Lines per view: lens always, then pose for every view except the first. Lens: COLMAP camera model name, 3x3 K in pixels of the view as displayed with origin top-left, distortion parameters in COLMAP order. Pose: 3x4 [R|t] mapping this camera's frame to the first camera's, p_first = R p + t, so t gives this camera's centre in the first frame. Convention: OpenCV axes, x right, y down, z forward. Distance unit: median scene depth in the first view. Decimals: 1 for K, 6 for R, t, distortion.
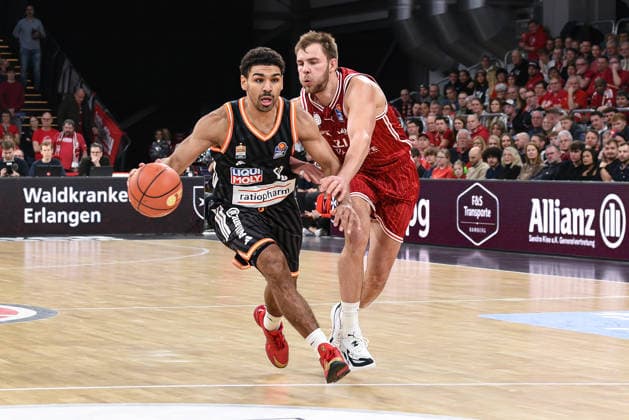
lens RADIAL K [[322.6, 0, 314.4], [0, 322.6, 210.2], [0, 0, 1]] dist [-0.001093, 0.000663]
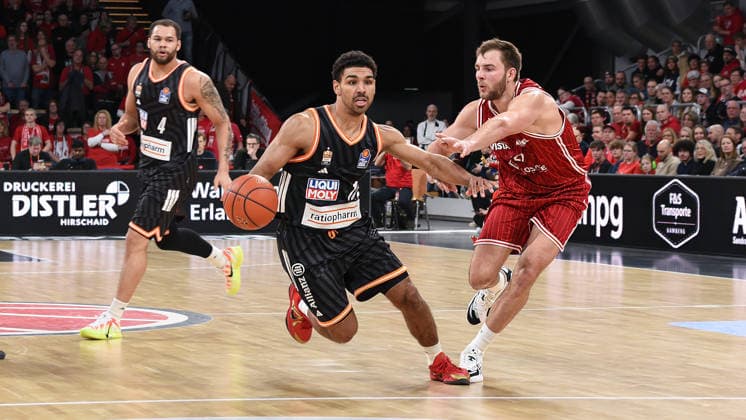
lens RADIAL K [[298.9, 0, 373.1], [0, 298.9, 210.6], [0, 0, 1]] dist [-0.000596, -0.000260]
pose [[0.999983, 0.004492, -0.003585, -0.328921], [-0.004474, 0.999978, 0.004971, 0.004696], [0.003607, -0.004955, 0.999981, 0.147475]]
